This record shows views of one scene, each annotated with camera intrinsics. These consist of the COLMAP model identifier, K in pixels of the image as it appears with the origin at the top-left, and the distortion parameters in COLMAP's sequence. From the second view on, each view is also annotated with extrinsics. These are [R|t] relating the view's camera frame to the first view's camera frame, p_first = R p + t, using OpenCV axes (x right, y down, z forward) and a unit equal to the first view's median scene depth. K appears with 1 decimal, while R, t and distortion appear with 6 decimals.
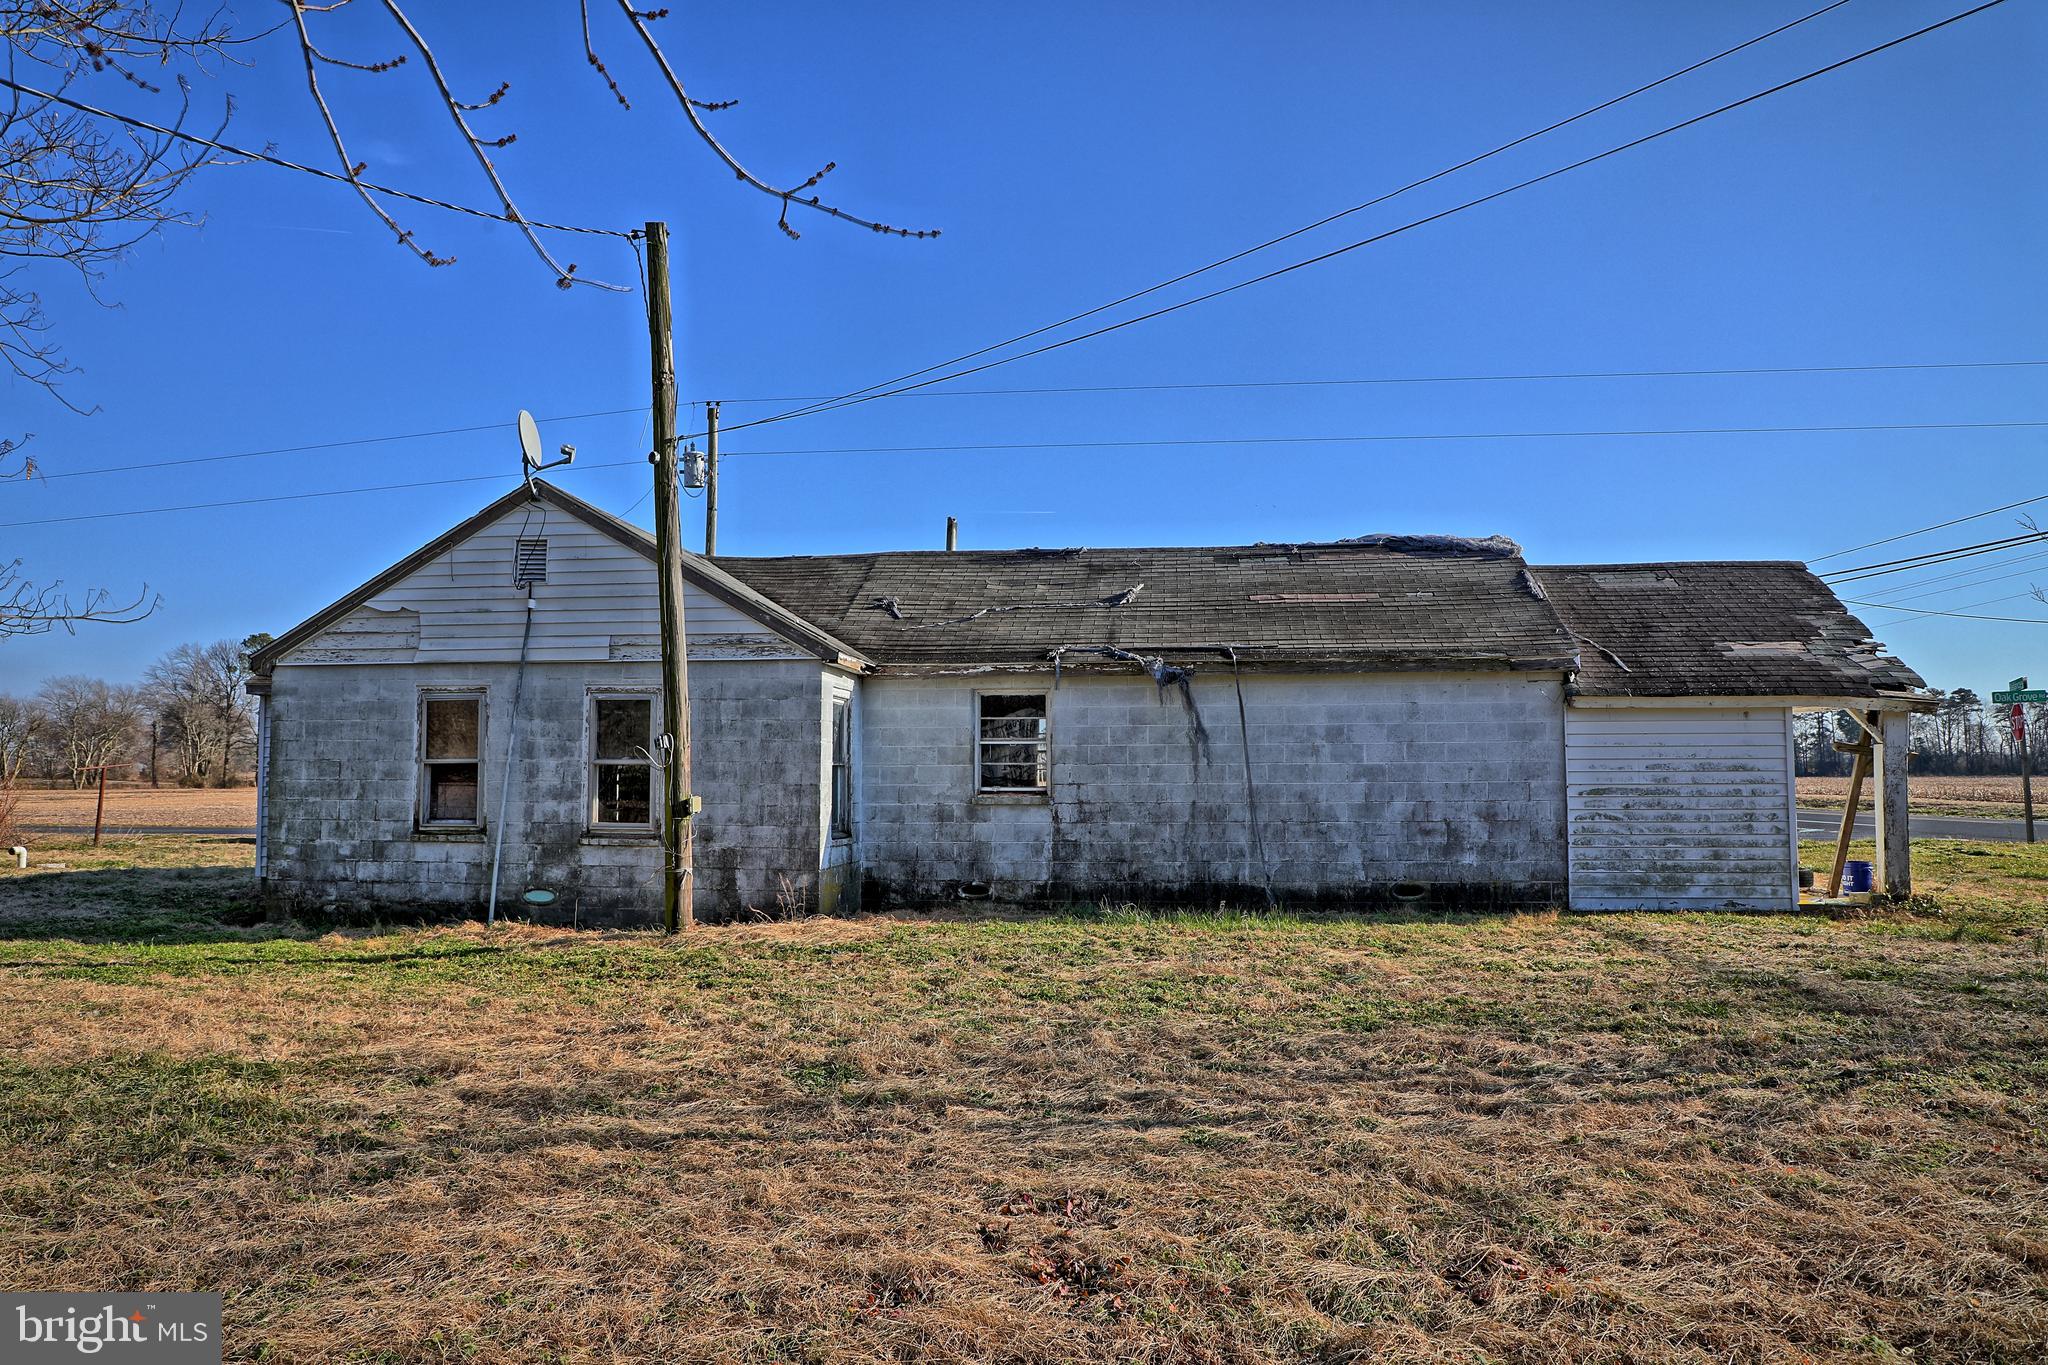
lens RADIAL K [[1377.8, 0, 1022.3], [0, 1377.8, 688.0], [0, 0, 1]] dist [-0.069500, 0.001904]
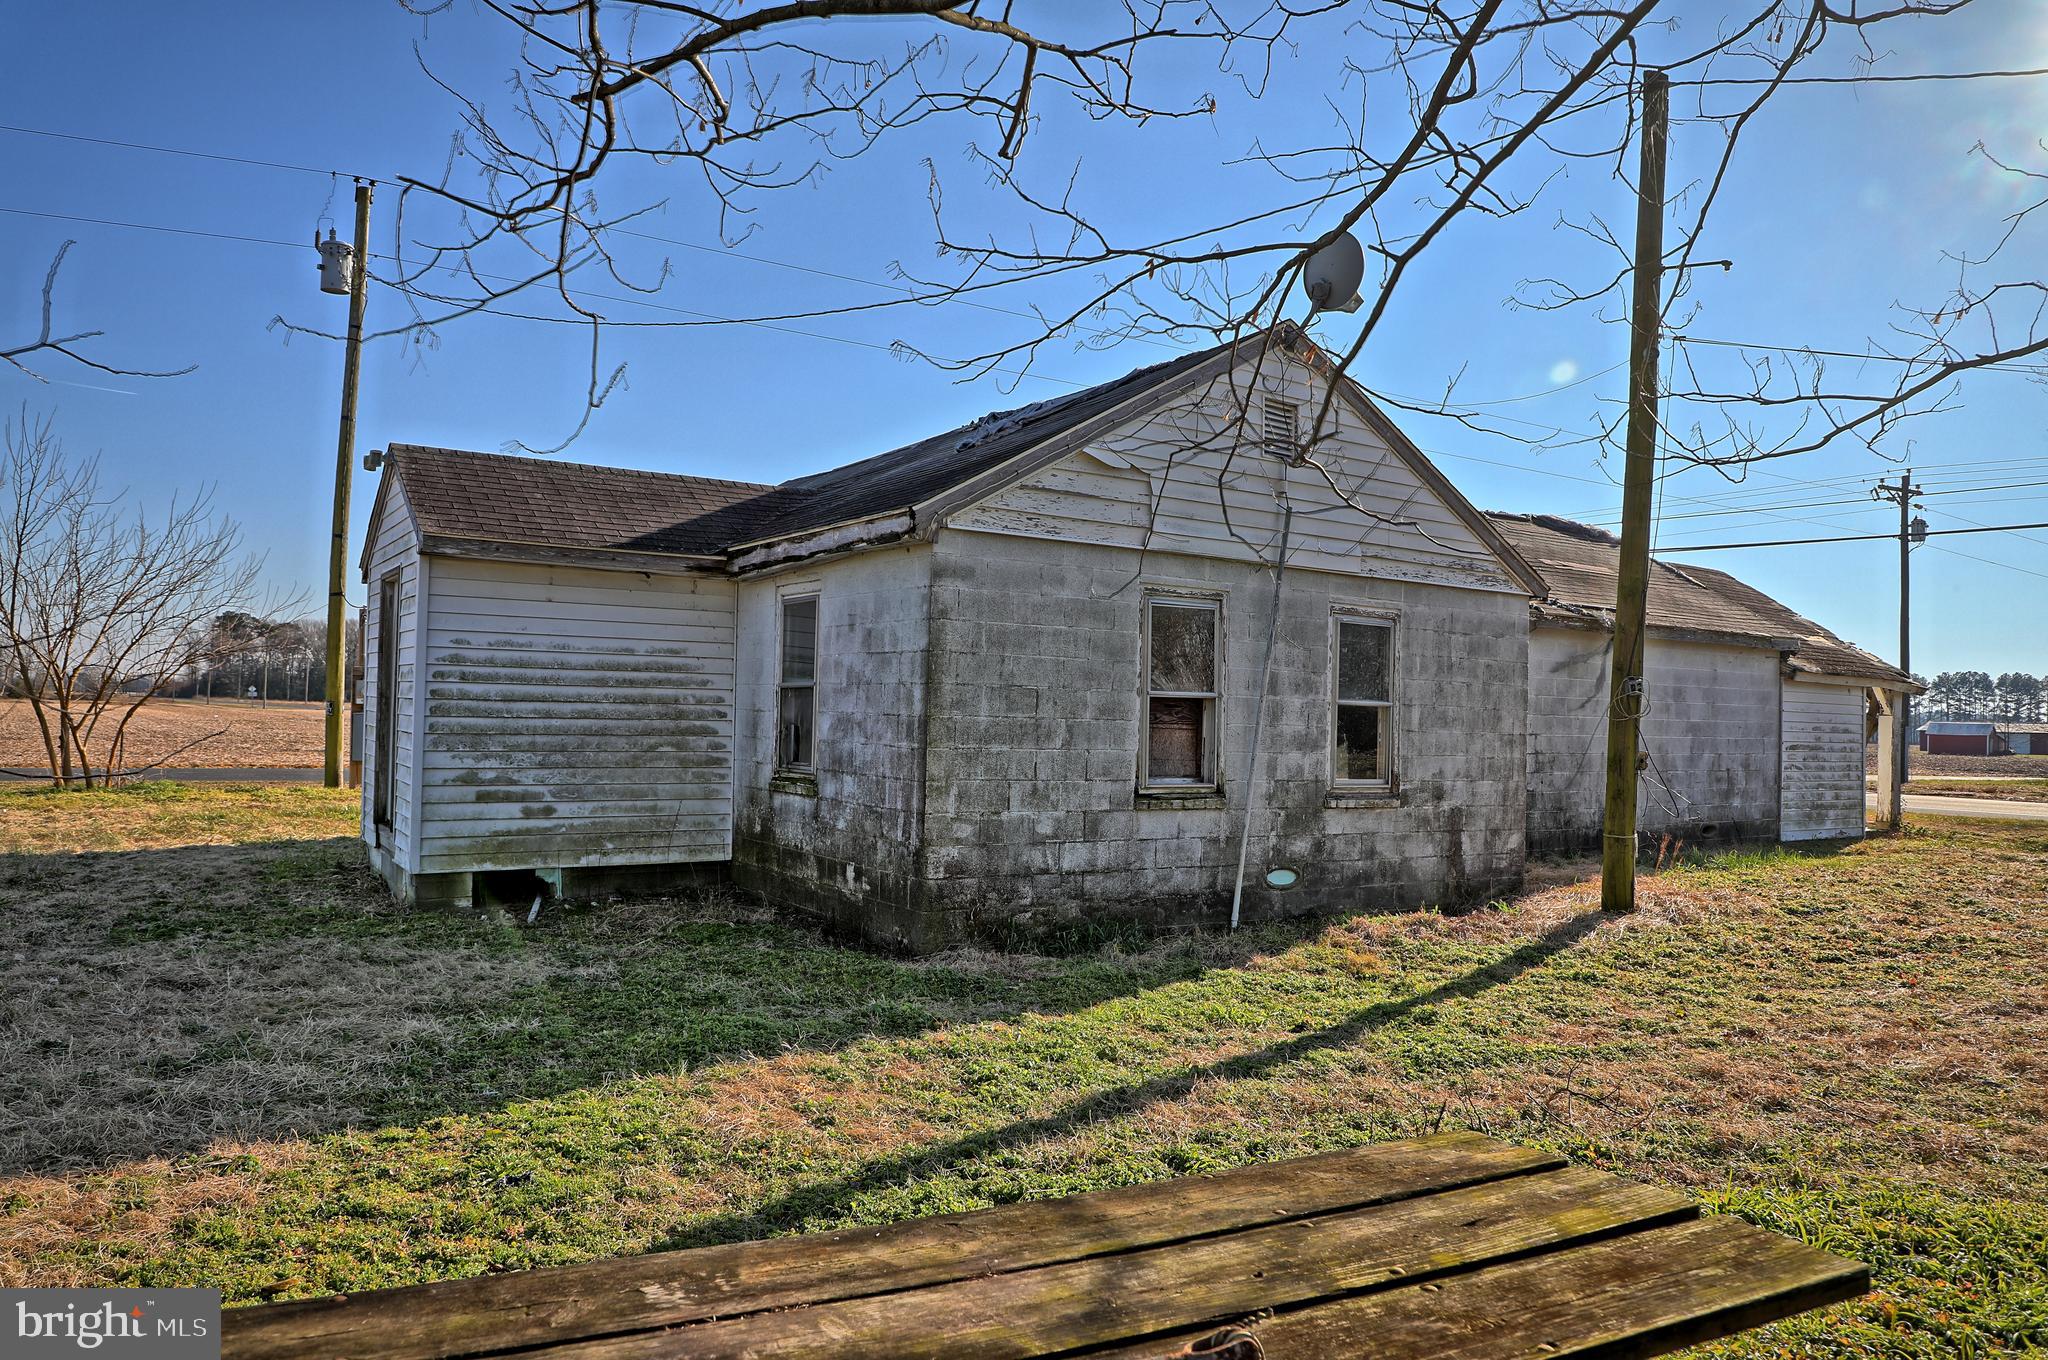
lens RADIAL K [[1377.8, 0, 1024.0], [0, 1377.8, 682.8], [0, 0, 1]] dist [-0.069500, 0.001904]
pose [[0.762119, 0.037669, 0.646340, -0.940716], [-0.068303, 0.997413, 0.022409, 0.037289], [-0.643823, -0.061226, 0.762721, 0.510469]]
